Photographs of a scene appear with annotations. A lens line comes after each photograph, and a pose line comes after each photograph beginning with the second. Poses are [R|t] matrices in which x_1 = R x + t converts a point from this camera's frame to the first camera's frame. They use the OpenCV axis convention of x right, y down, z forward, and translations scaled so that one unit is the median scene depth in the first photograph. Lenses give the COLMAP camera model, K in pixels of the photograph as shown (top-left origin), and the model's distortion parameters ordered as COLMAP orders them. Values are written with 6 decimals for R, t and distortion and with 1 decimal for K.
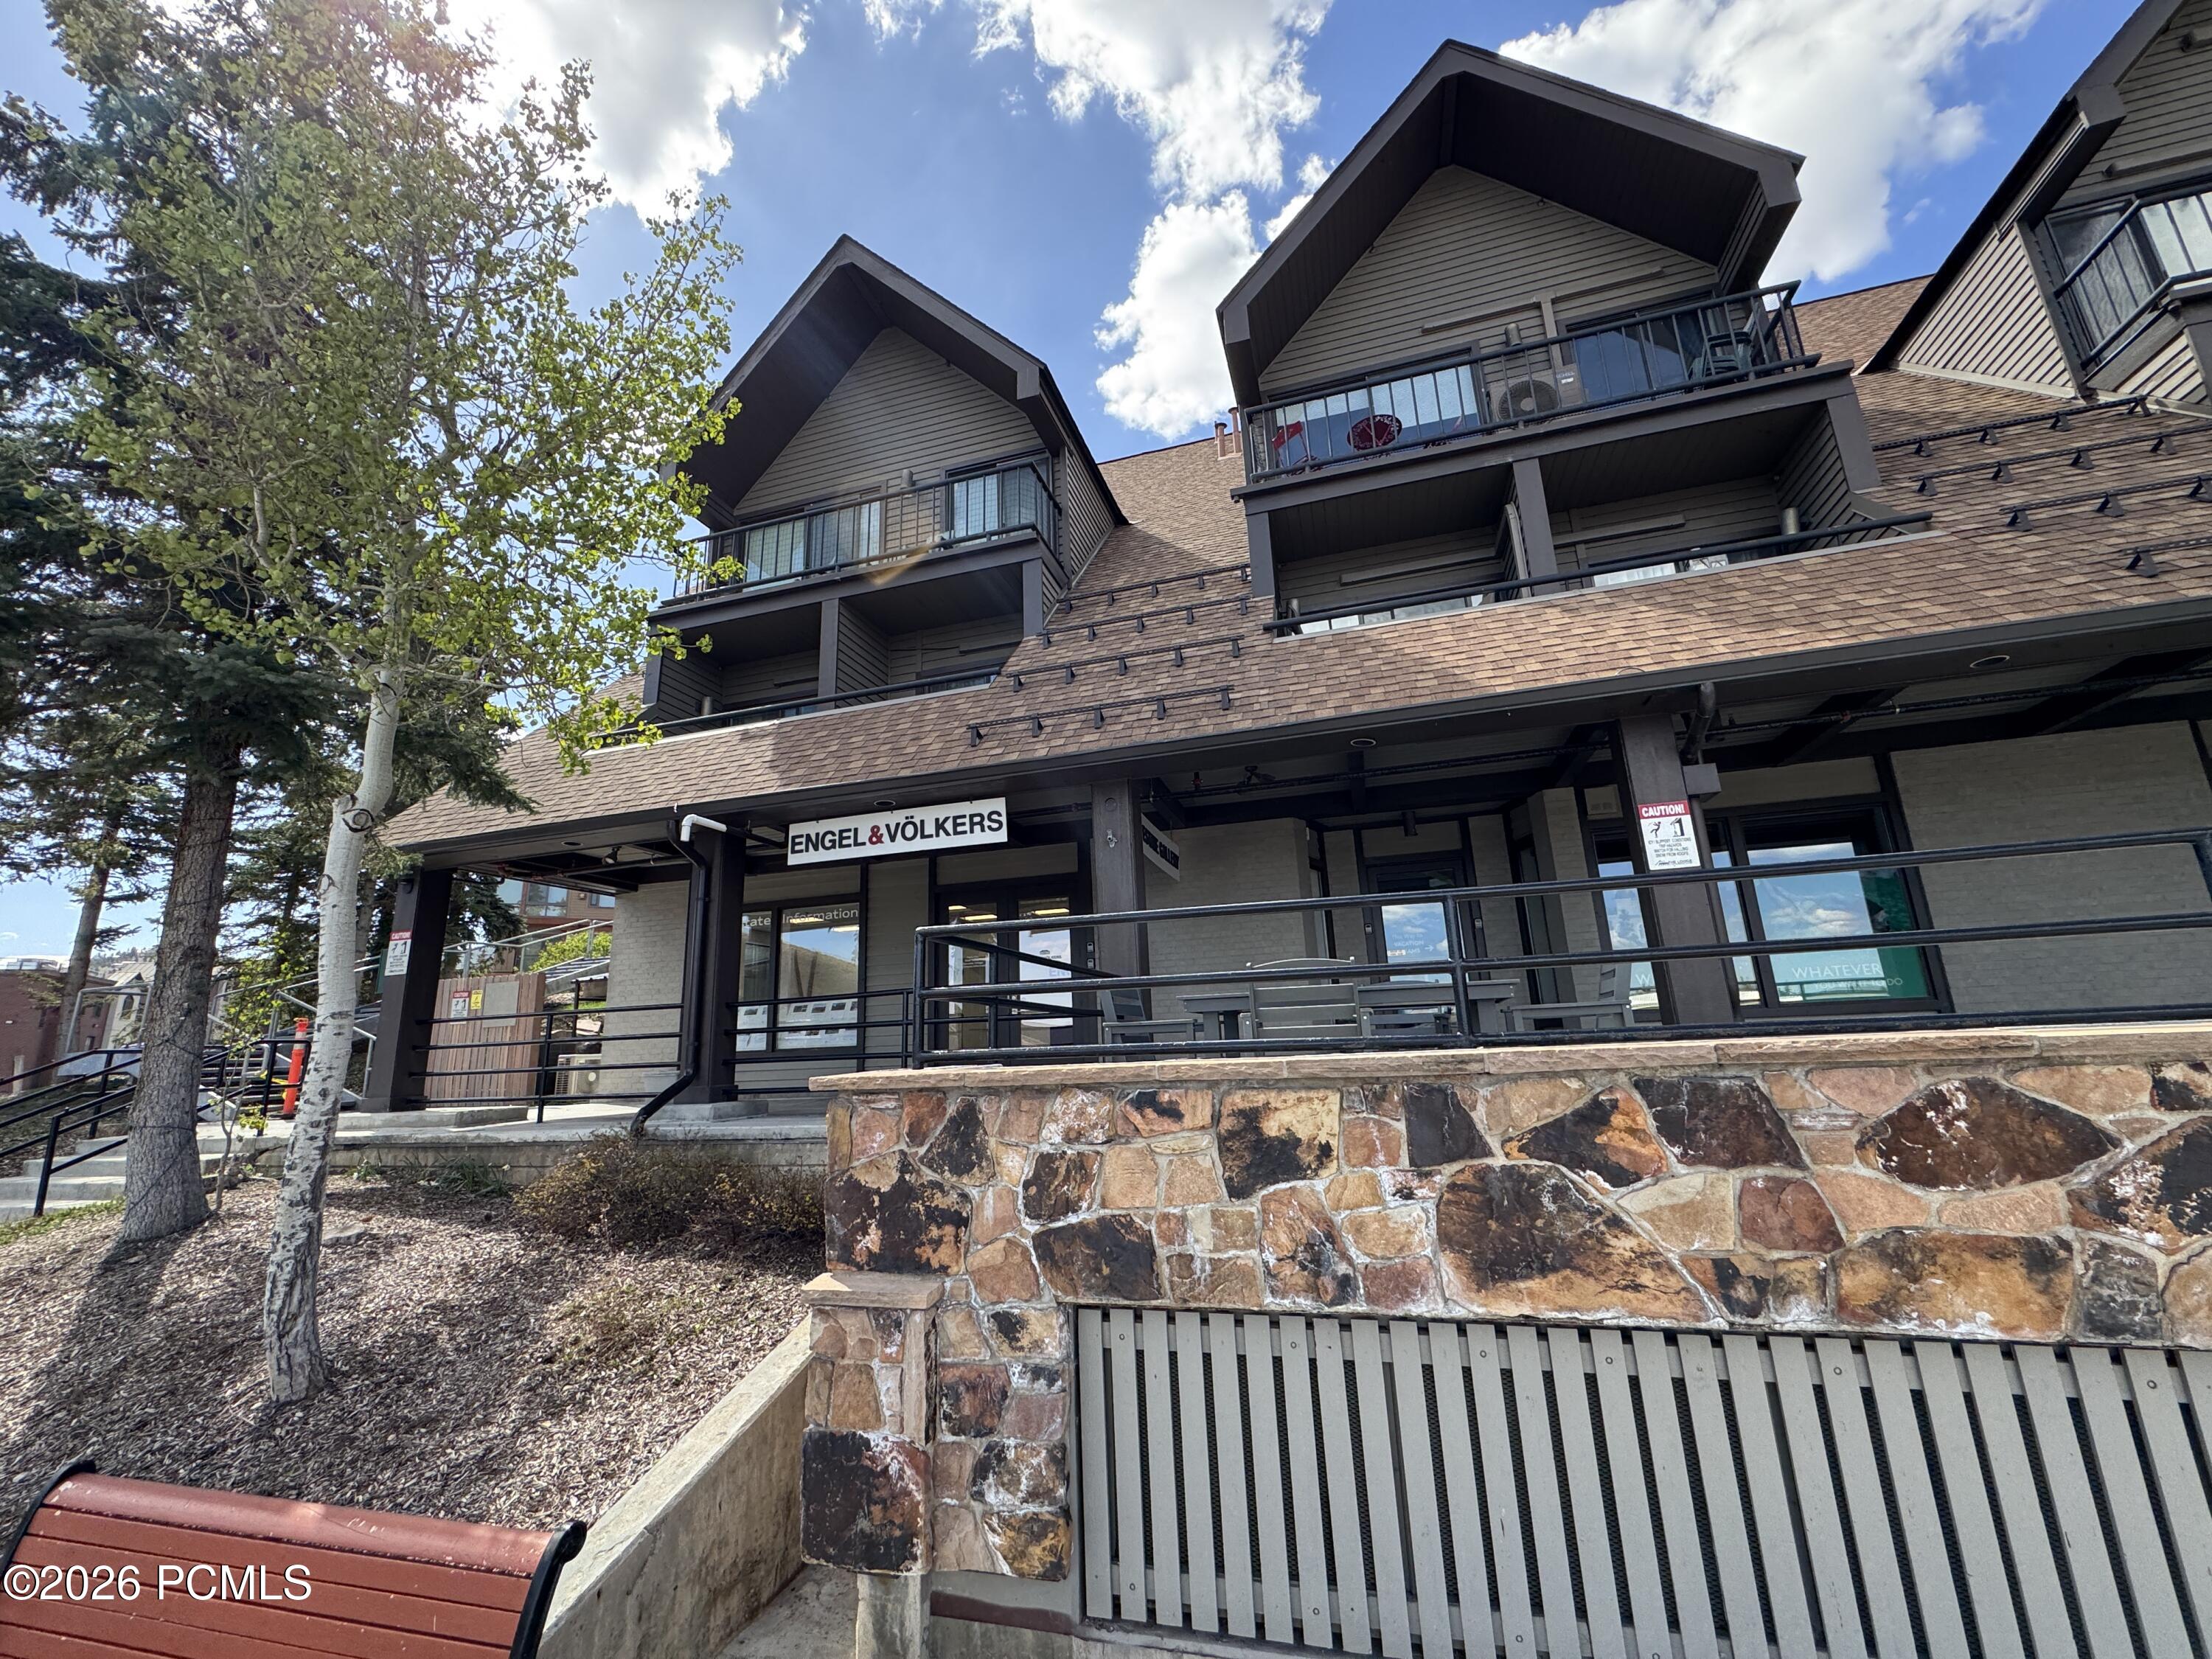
lens RADIAL K [[882.6, 0, 1107.2], [0, 882.6, 827.3], [0, 0, 1]] dist [-0.000939, -0.000144]
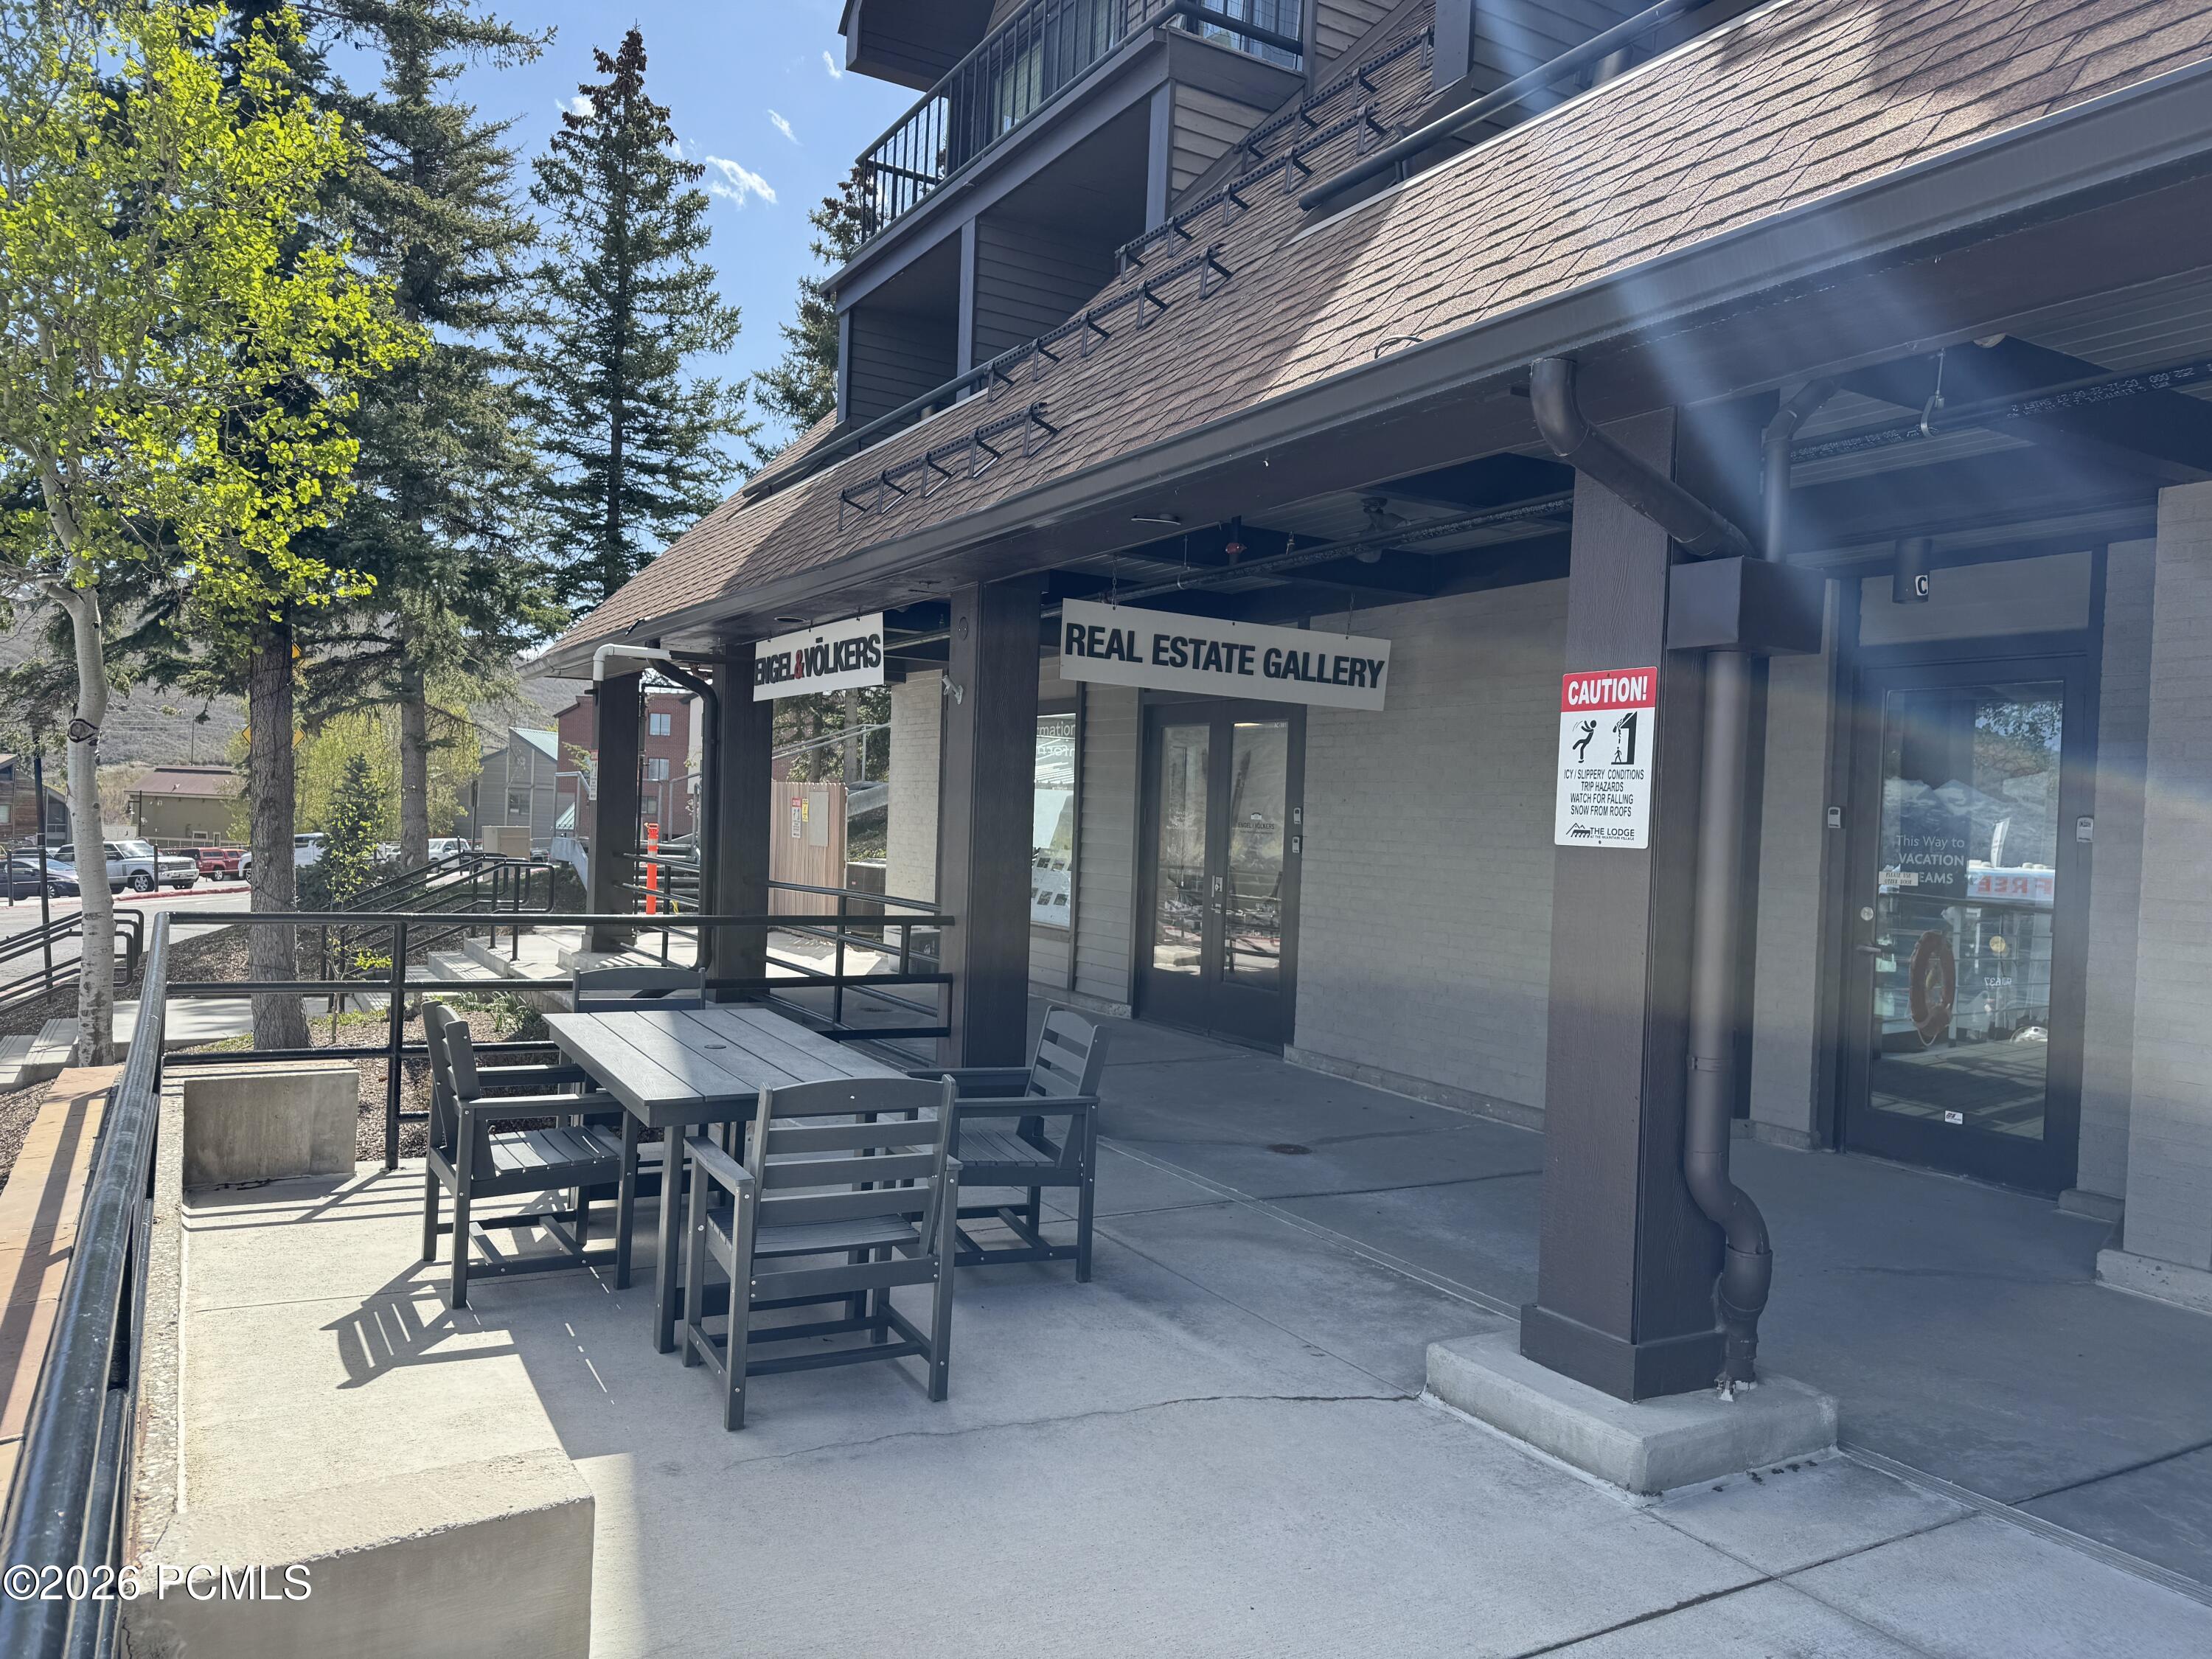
lens RADIAL K [[1549.5, 0, 1095.5], [0, 1549.5, 843.3], [0, 0, 1]] dist [0.068417, -0.084198]
pose [[0.727826, 0.080644, -0.681004, 0.991062], [0.094950, 0.971646, 0.216540, -0.128994], [0.679157, -0.222264, 0.699532, 0.392047]]
